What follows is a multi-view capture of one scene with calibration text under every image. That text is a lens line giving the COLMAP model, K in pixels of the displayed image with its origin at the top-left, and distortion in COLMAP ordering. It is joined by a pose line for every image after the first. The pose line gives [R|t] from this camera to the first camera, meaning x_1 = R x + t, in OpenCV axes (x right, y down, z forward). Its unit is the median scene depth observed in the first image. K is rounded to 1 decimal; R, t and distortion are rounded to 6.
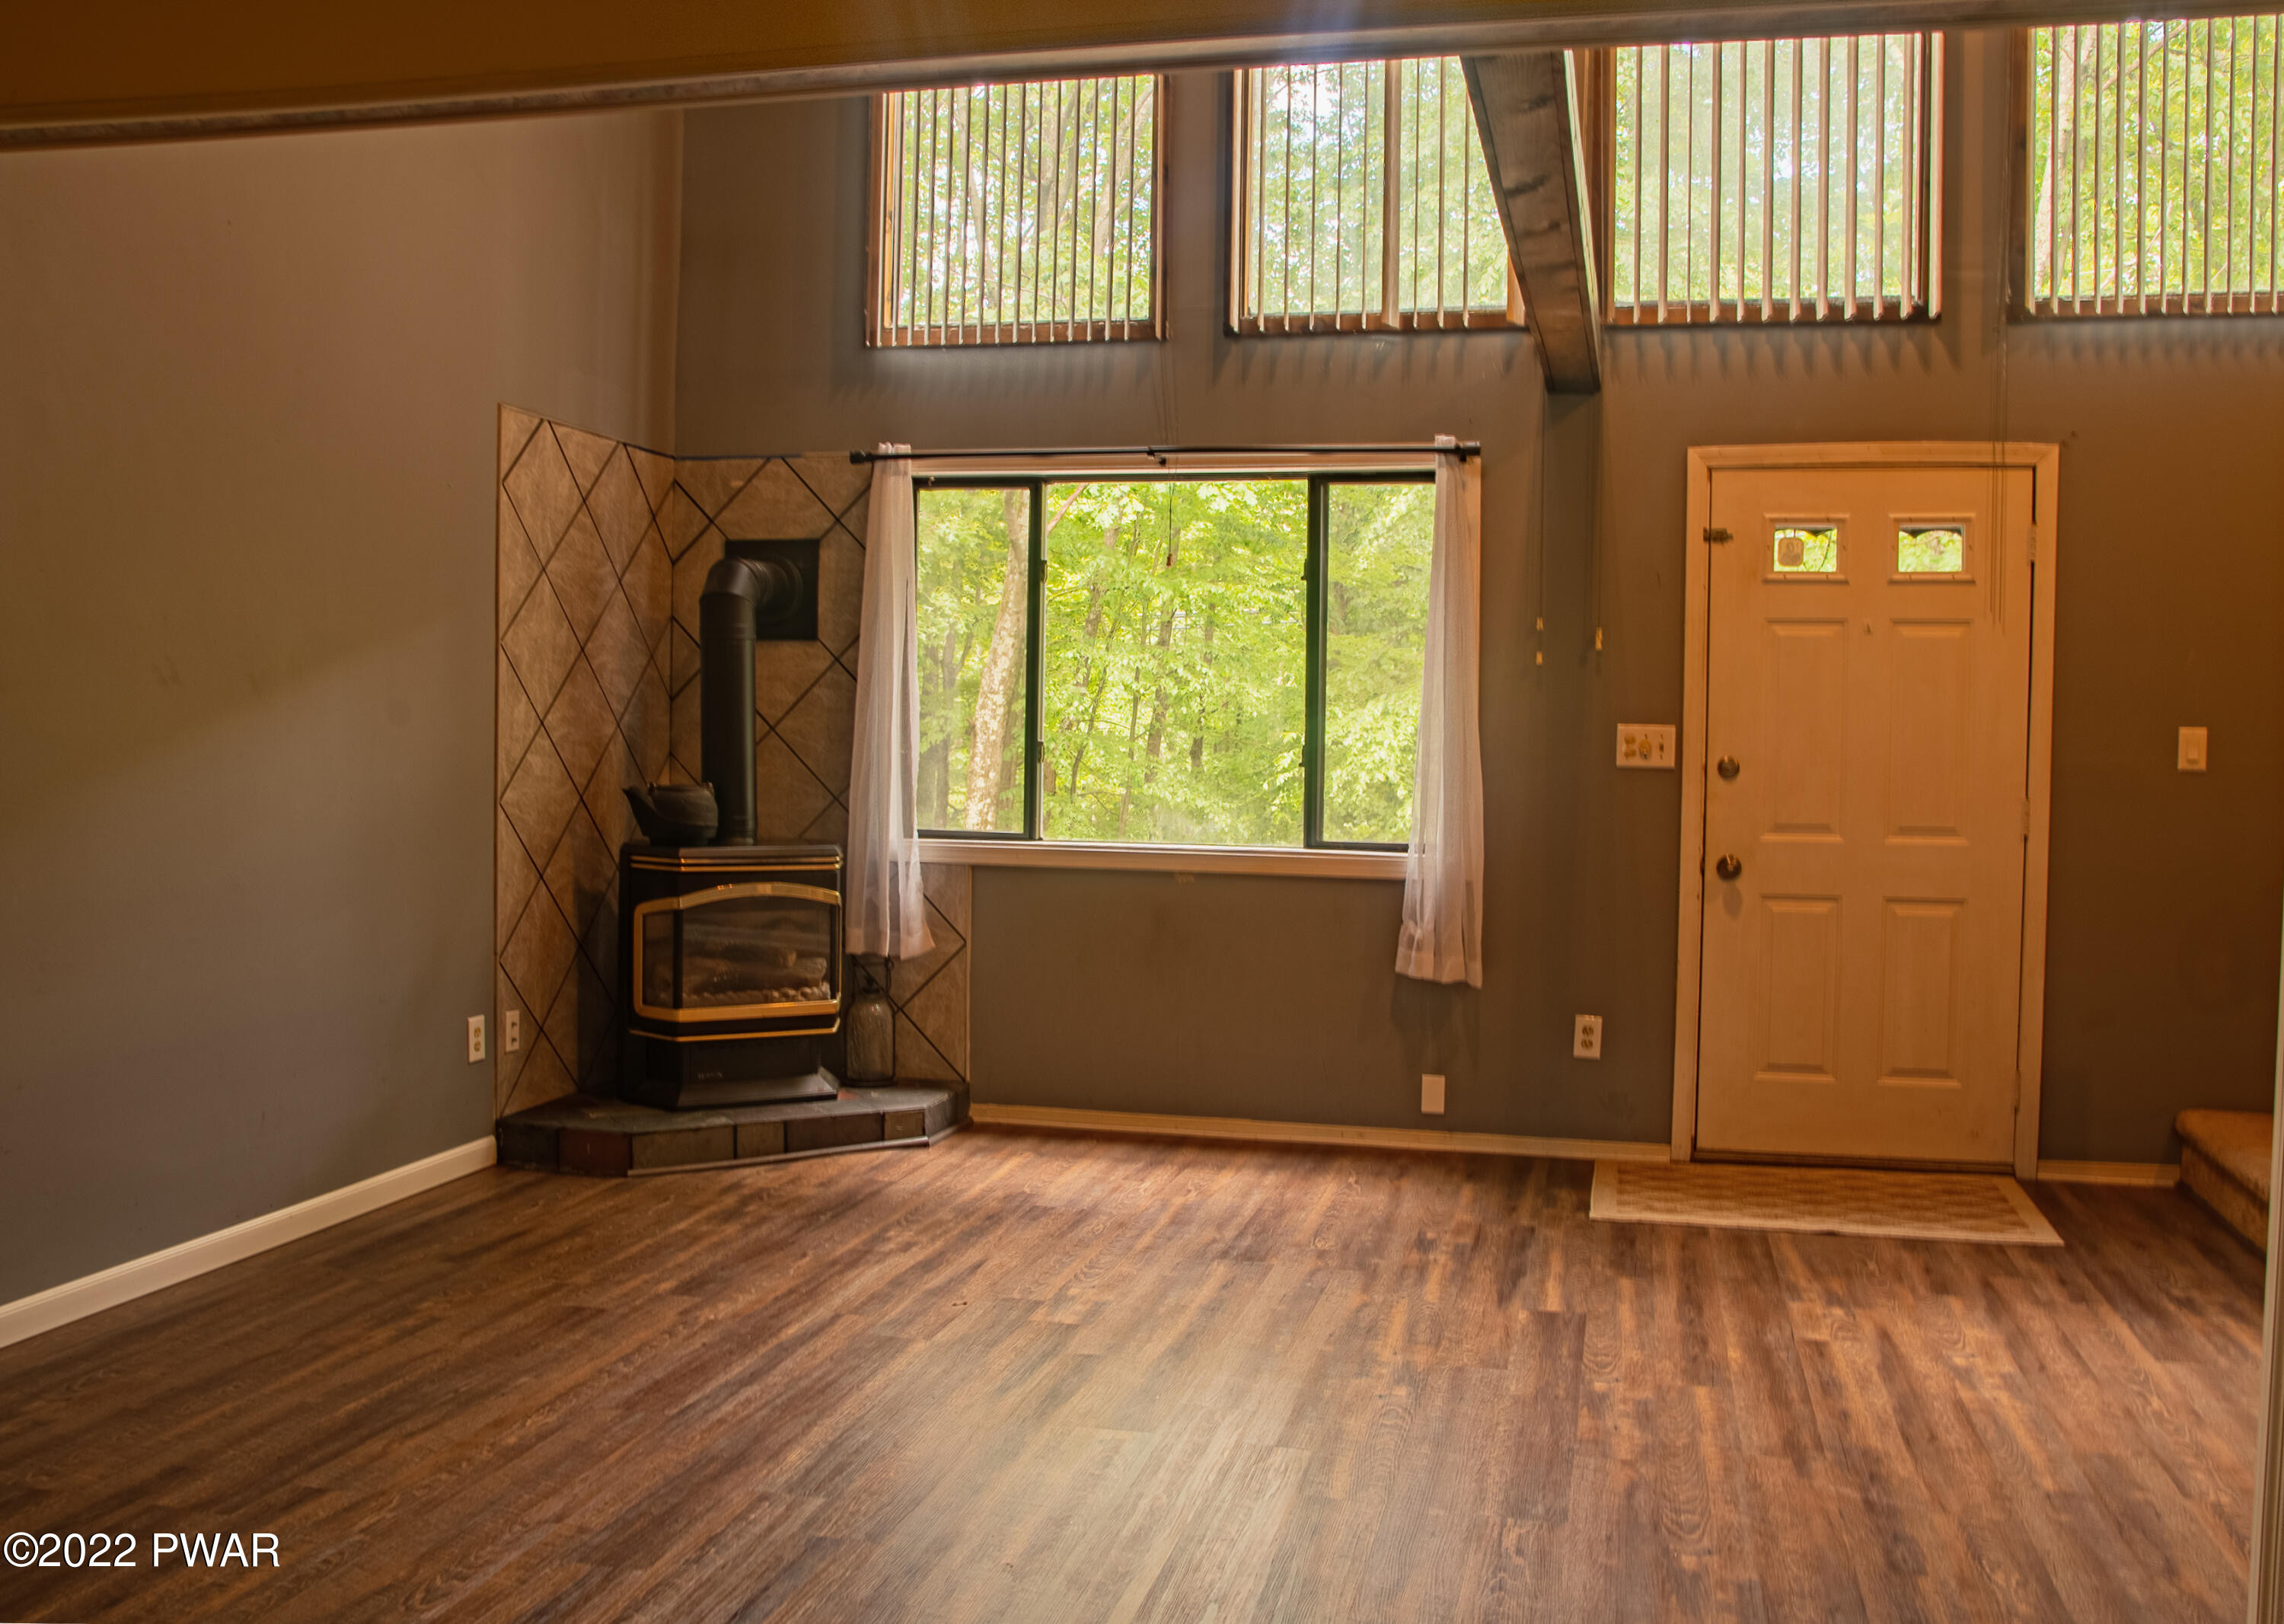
lens RADIAL K [[2057.3, 0, 1142.3], [0, 2057.3, 737.2], [0, 0, 1]] dist [-0.102018, 0.015077]
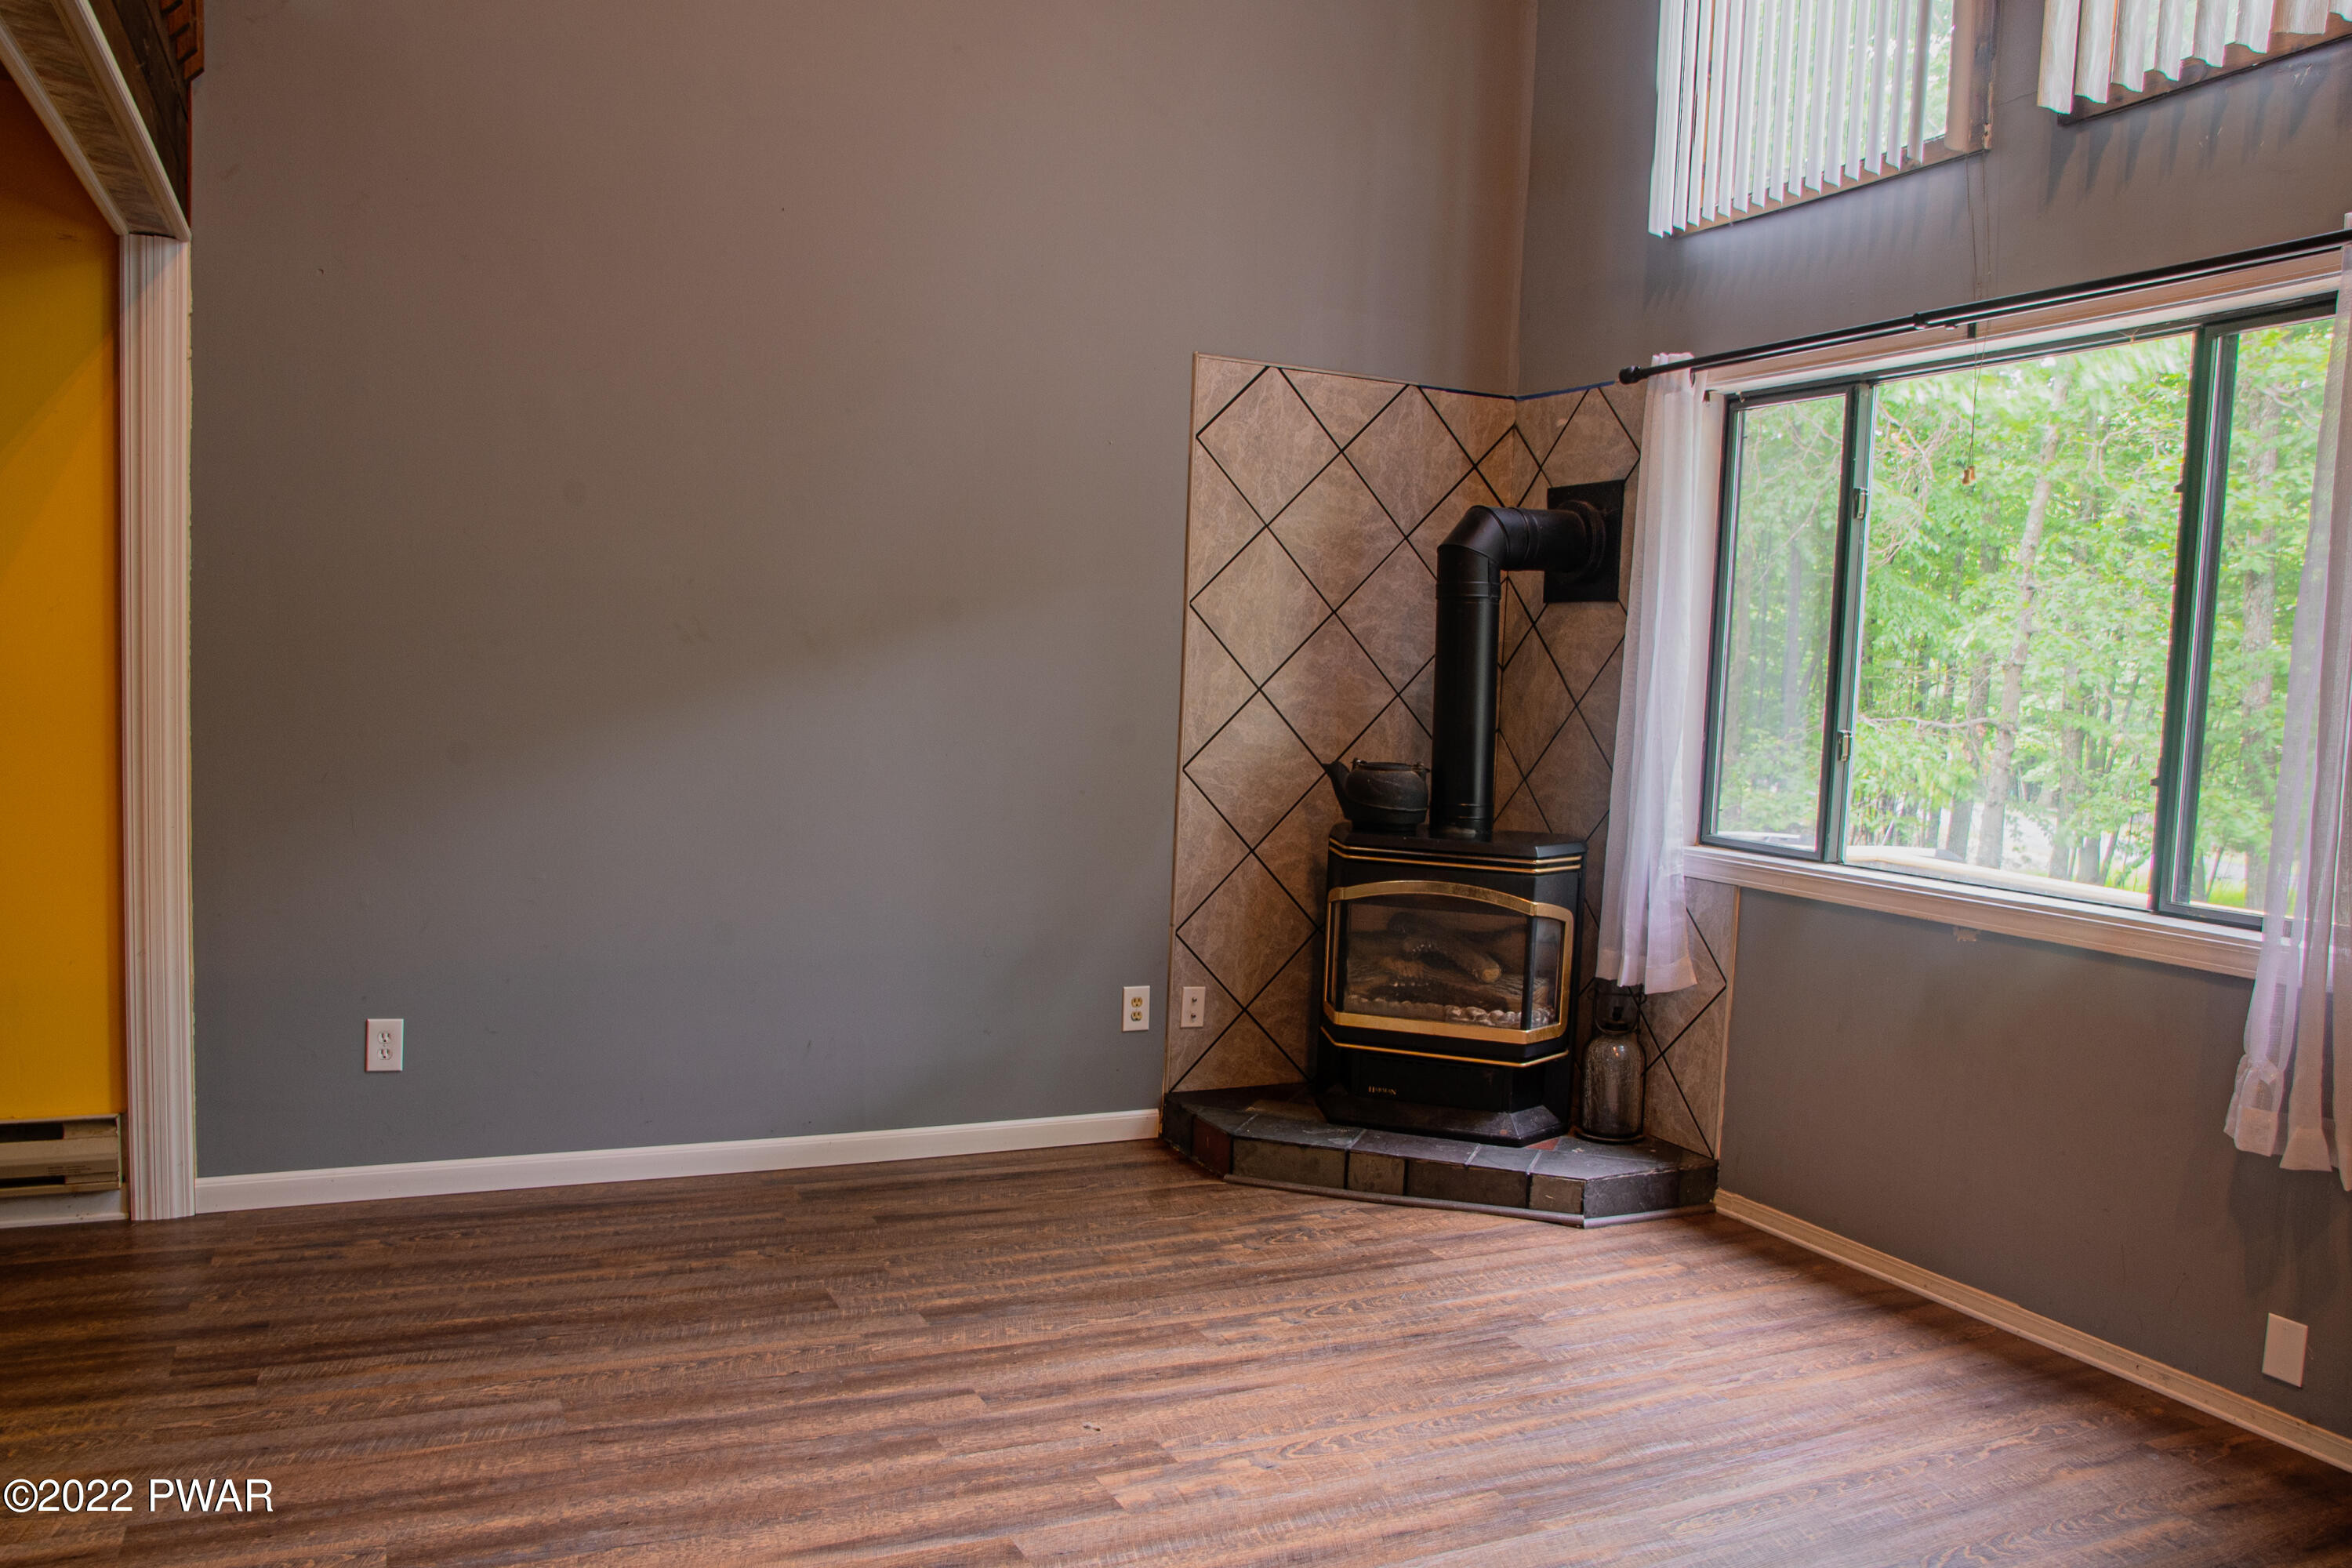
lens RADIAL K [[1791.0, 0, 1173.1], [0, 1791.0, 810.7], [0, 0, 1]] dist [-0.136132, 0.113050]
pose [[0.617356, 0.072100, -0.783373, 0.336178], [-0.032179, 0.997272, 0.066428, -0.004695], [0.786026, -0.015802, 0.617992, 0.457198]]
